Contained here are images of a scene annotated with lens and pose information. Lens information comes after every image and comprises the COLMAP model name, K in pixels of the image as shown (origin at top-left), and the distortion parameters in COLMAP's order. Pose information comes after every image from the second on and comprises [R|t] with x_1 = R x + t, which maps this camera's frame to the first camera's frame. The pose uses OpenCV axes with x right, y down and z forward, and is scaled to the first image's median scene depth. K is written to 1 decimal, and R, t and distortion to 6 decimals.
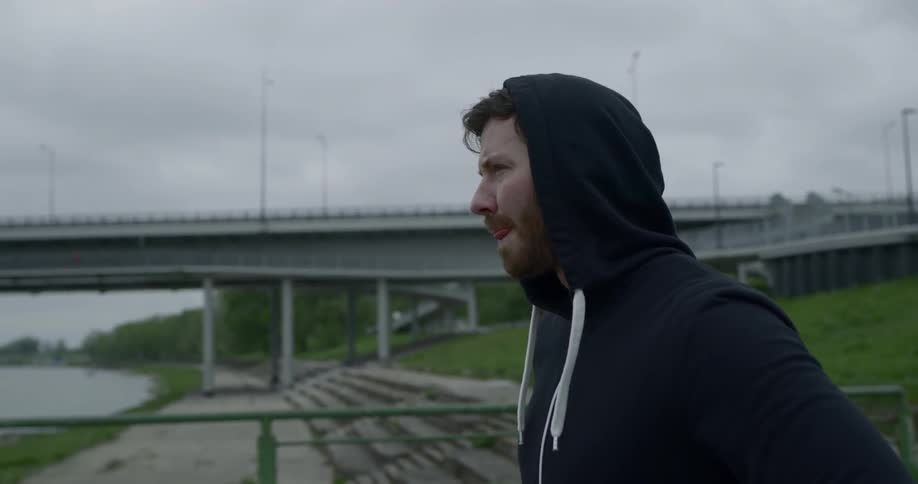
lens RADIAL K [[1333.4, 0, 458.7], [0, 1333.4, 219.7], [0, 0, 1]] dist [-0.035188, 0.006999]
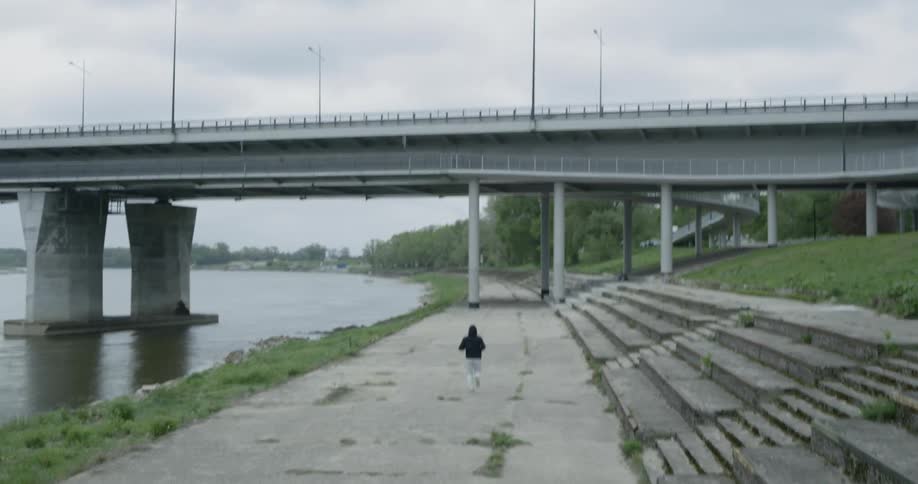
lens RADIAL K [[1080.3, 0, 459.0], [0, 1080.3, 242.0], [0, 0, 1]] dist [-0.045634, 0.069512]
pose [[0.975707, 0.022518, -0.217918, -0.033647], [-0.006559, 0.997260, 0.073682, 0.030693], [0.218980, -0.070463, 0.973182, 0.262541]]
